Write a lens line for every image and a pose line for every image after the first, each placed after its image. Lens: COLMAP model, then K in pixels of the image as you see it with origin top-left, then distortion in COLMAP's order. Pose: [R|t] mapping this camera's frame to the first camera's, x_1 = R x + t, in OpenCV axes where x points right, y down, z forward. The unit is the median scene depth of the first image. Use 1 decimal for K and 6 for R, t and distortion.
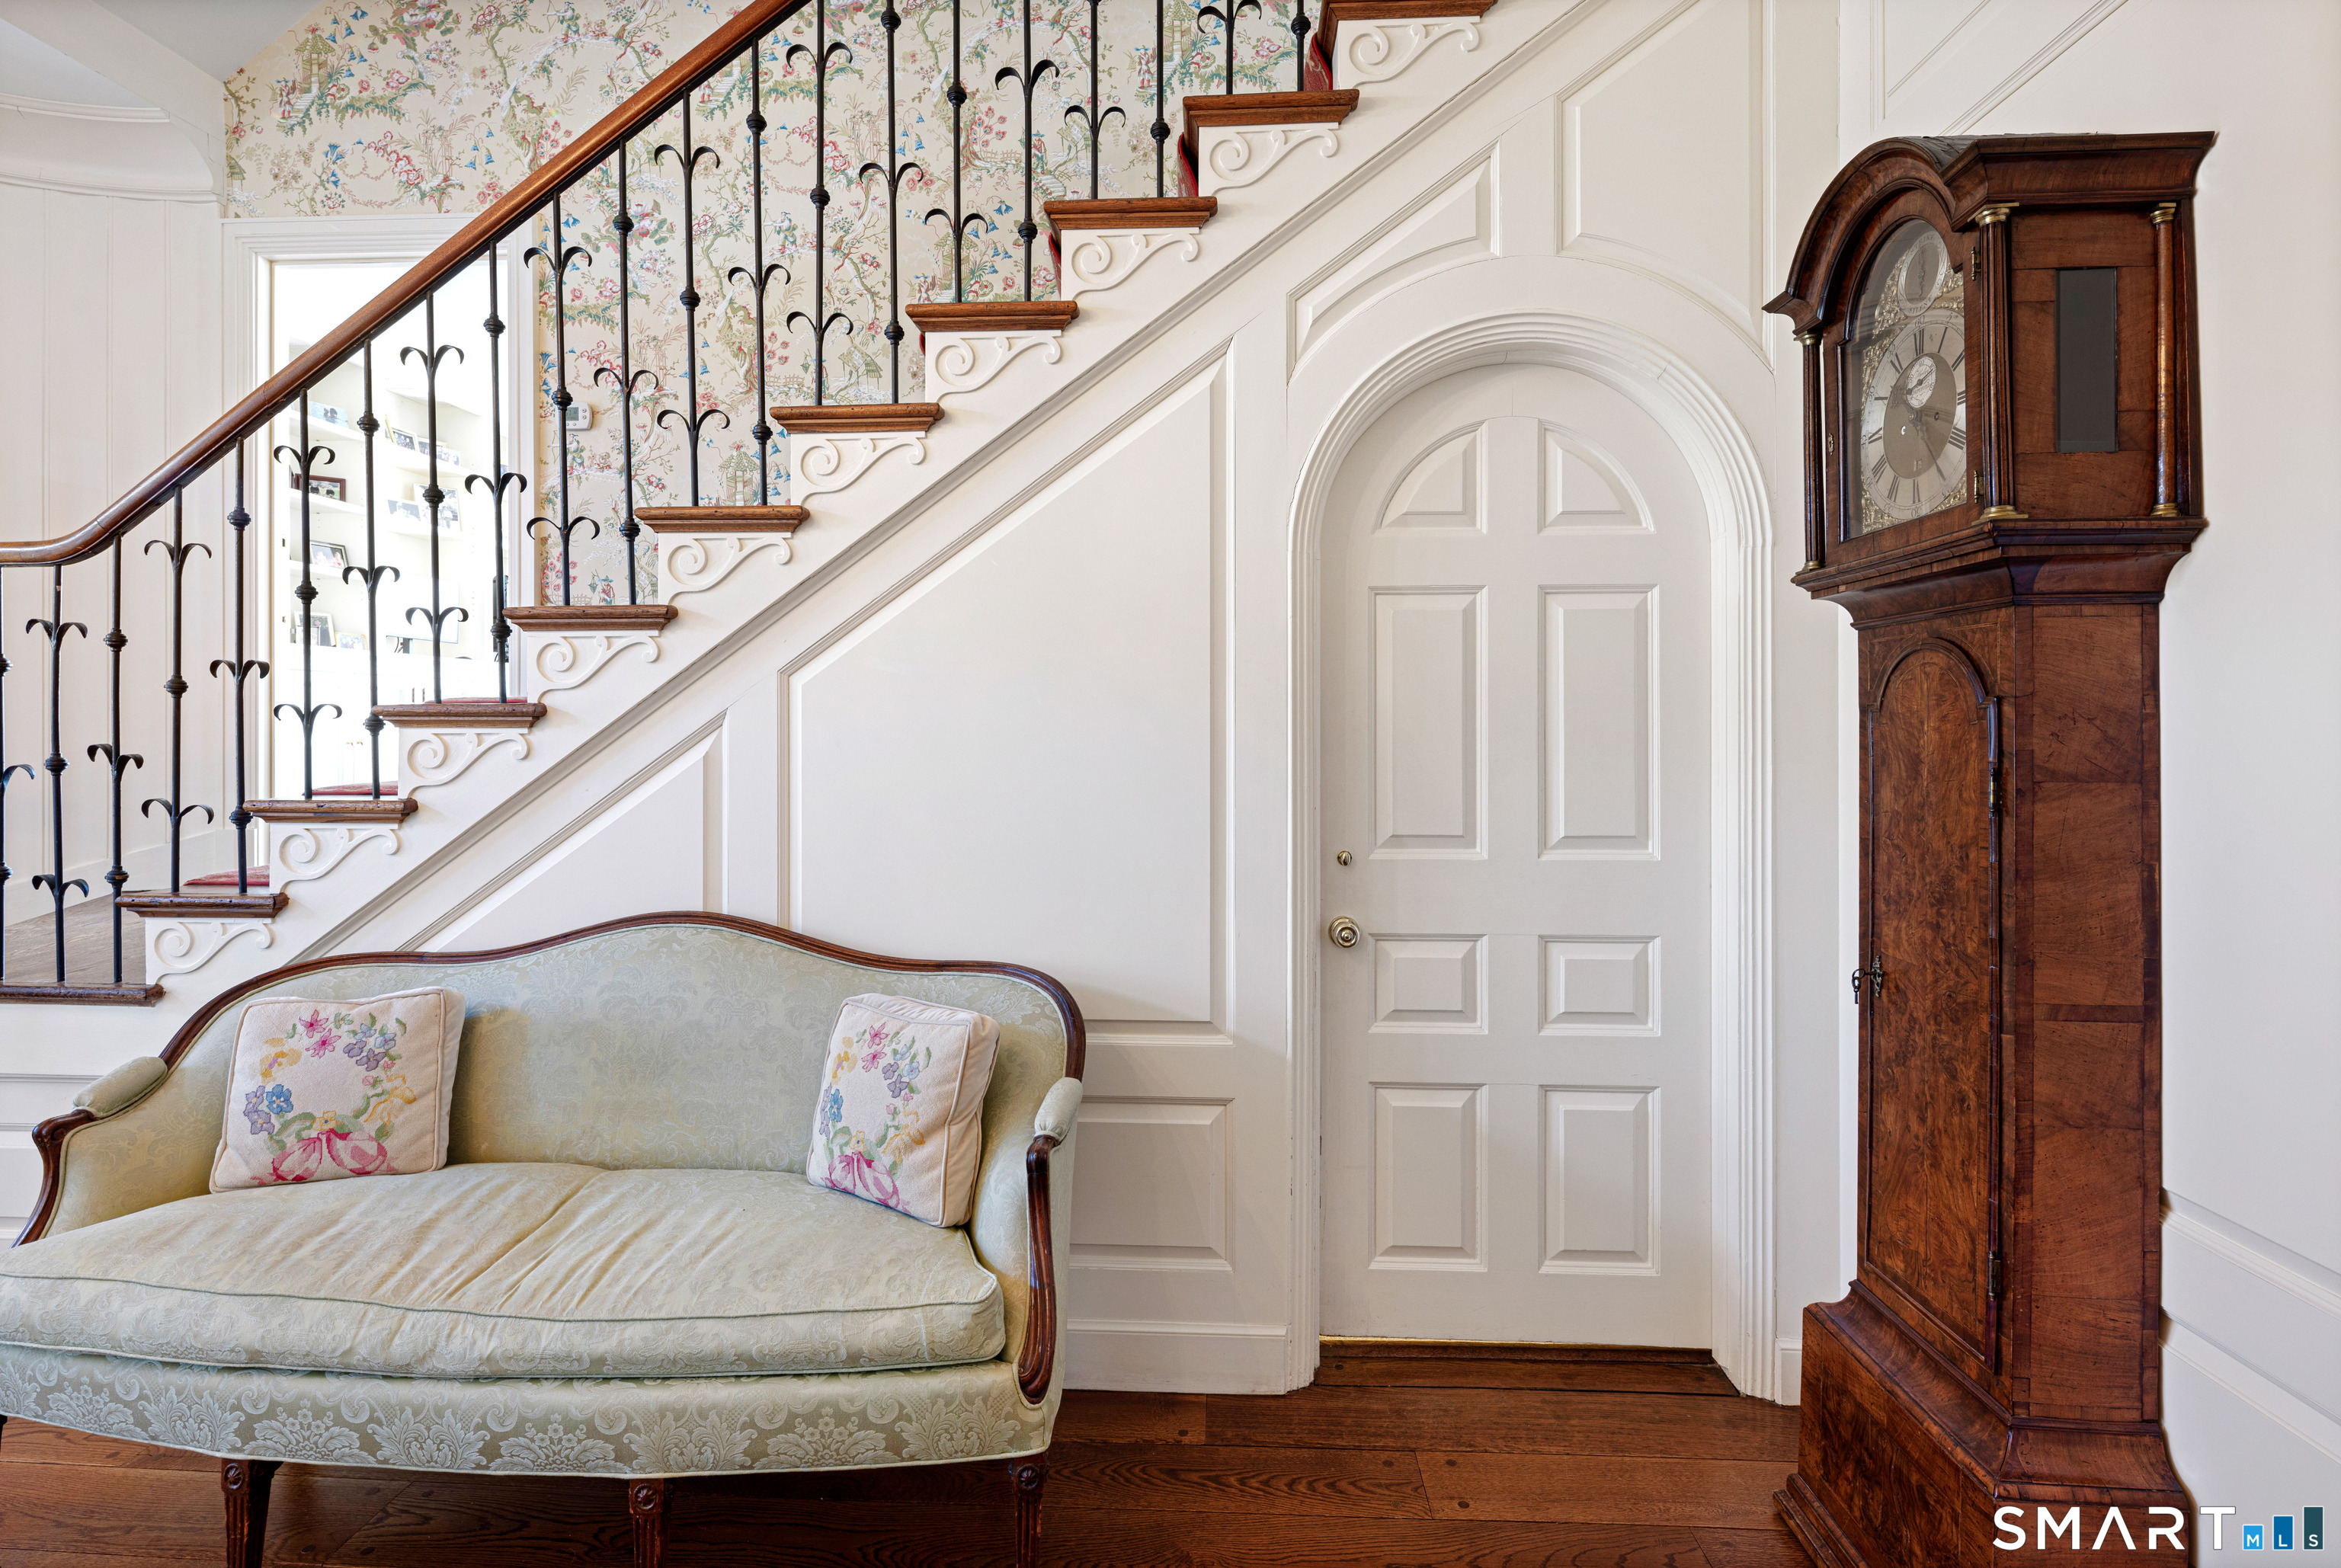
lens RADIAL K [[1138.7, 0, 1178.0], [0, 1138.7, 735.8], [0, 0, 1]] dist [-0.000130, -0.000567]
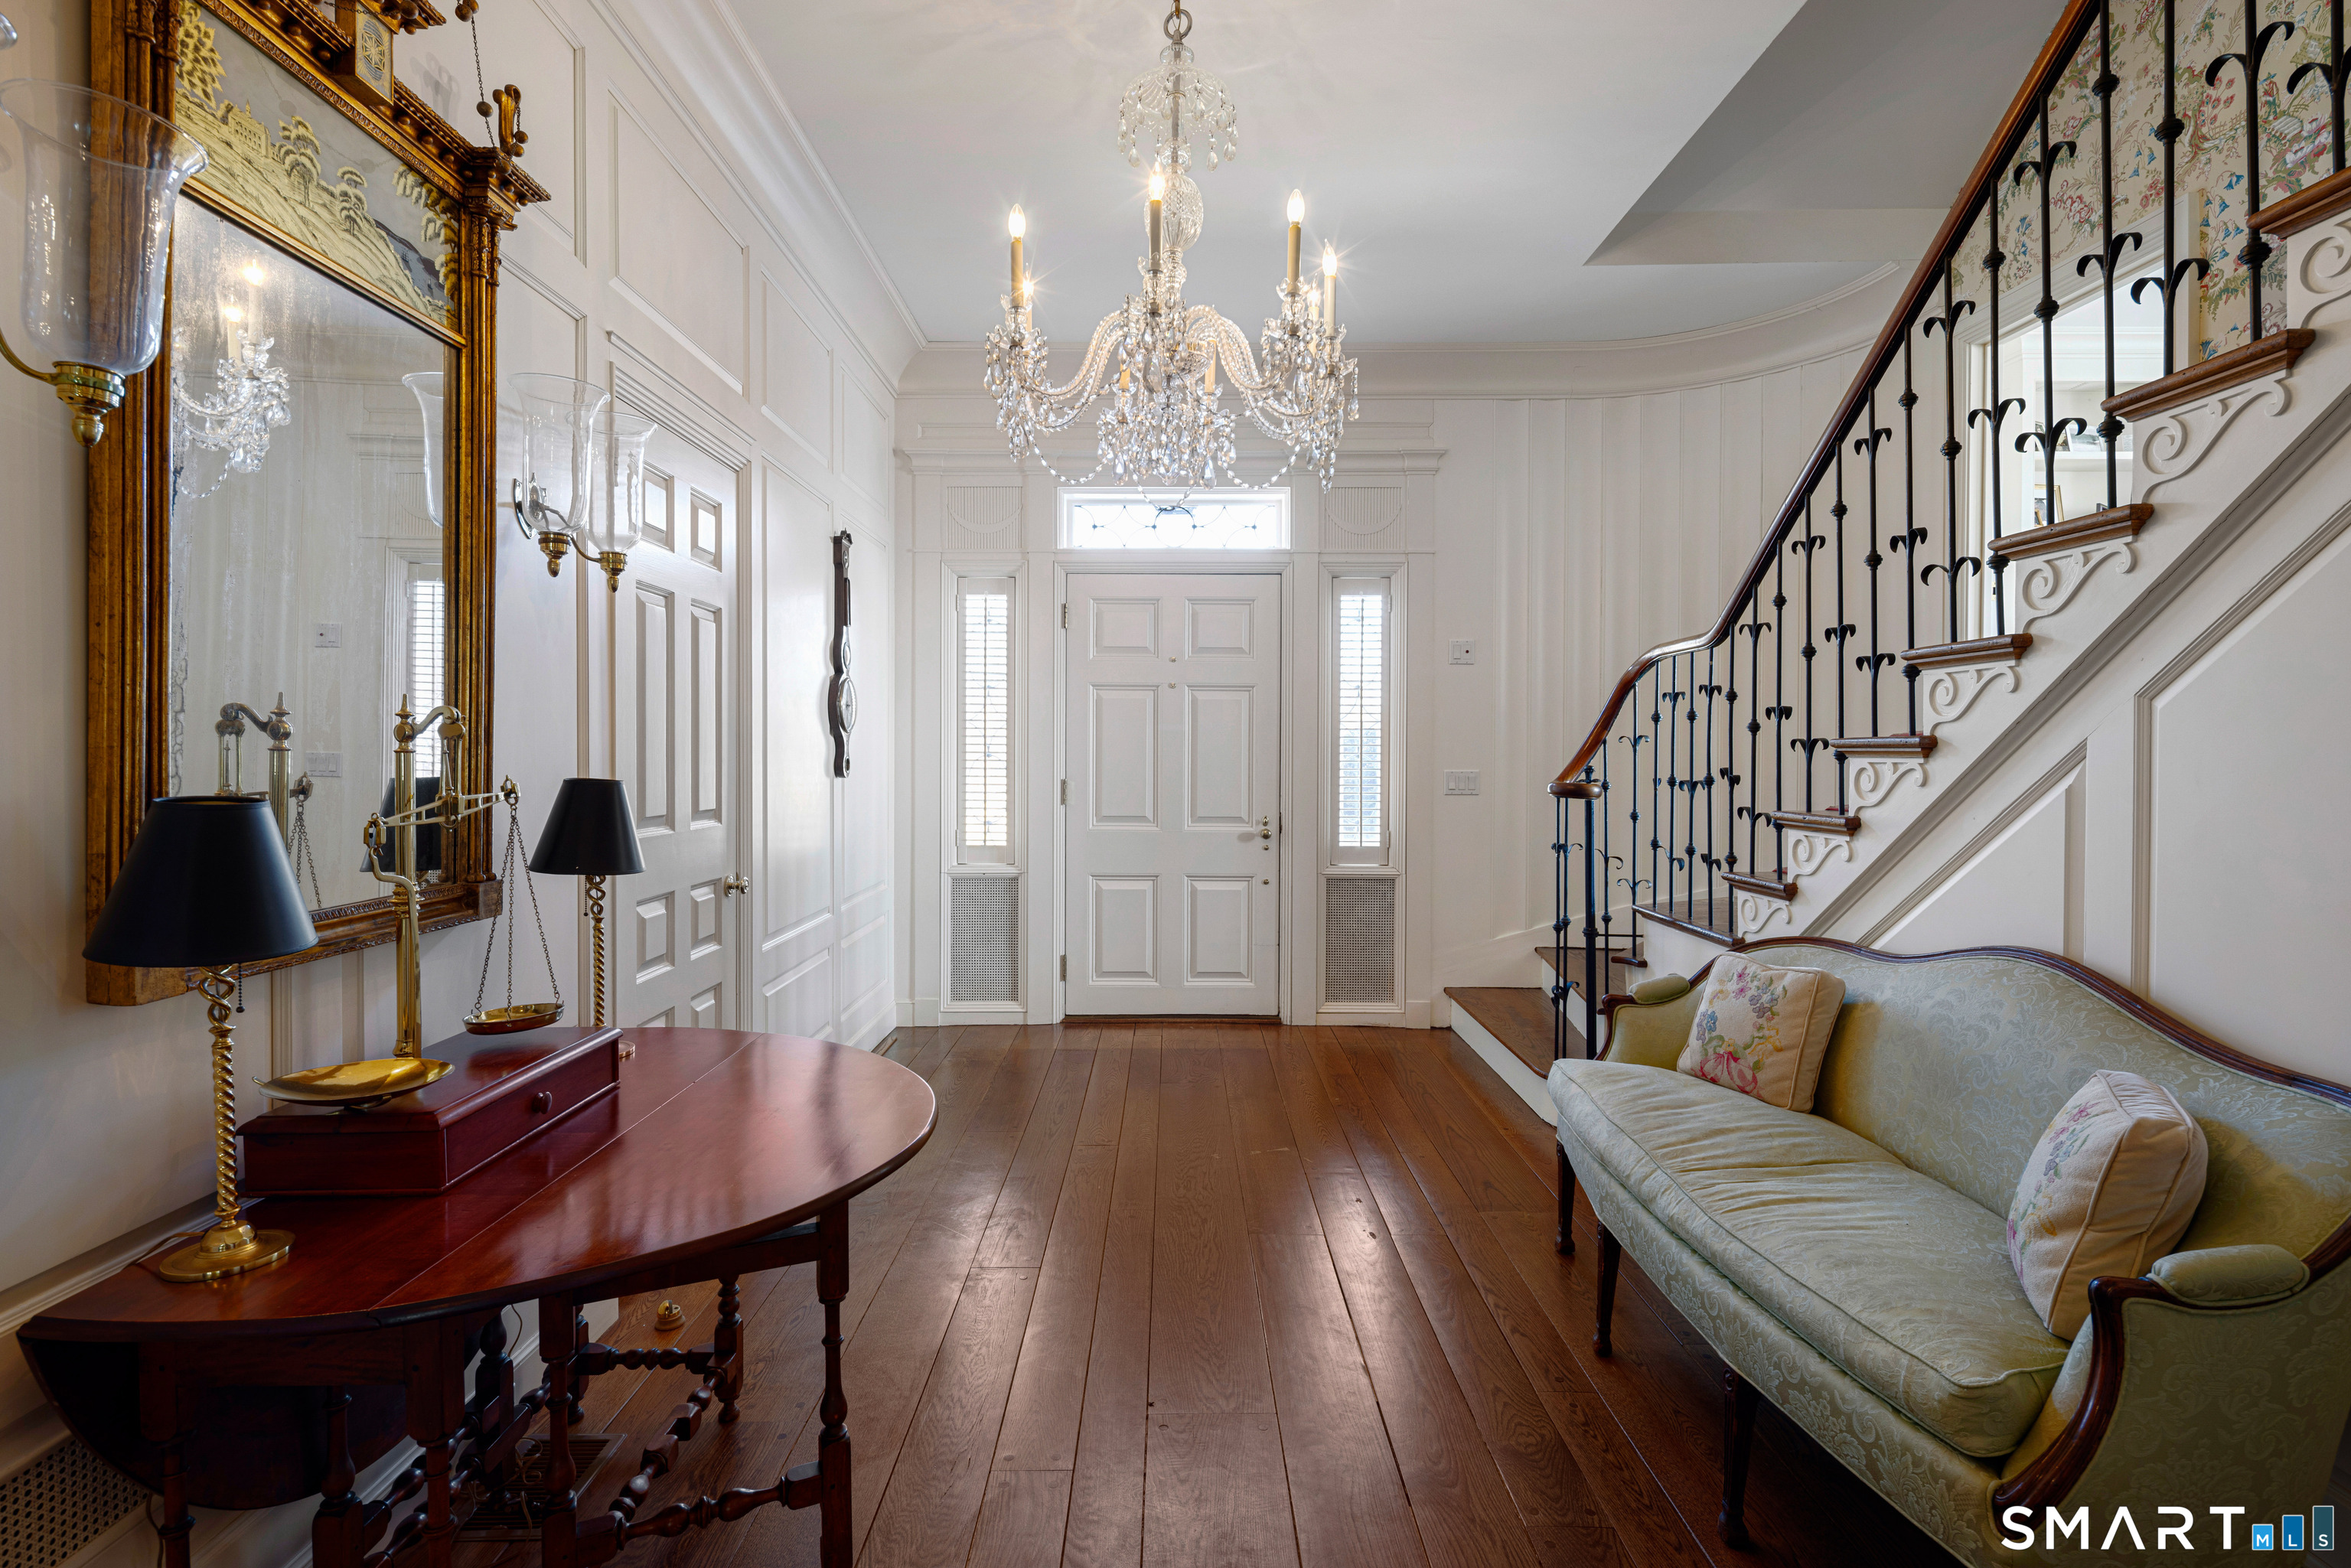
lens RADIAL K [[1143.7, 0, 1176.2], [0, 1143.7, 762.1], [0, 0, 1]] dist [-0.000130, -0.000567]
pose [[0.045426, 0.006896, -0.998944, 0.557652], [-0.006474, 0.999957, 0.006609, -0.006510], [0.998947, 0.006167, 0.045469, 0.253772]]
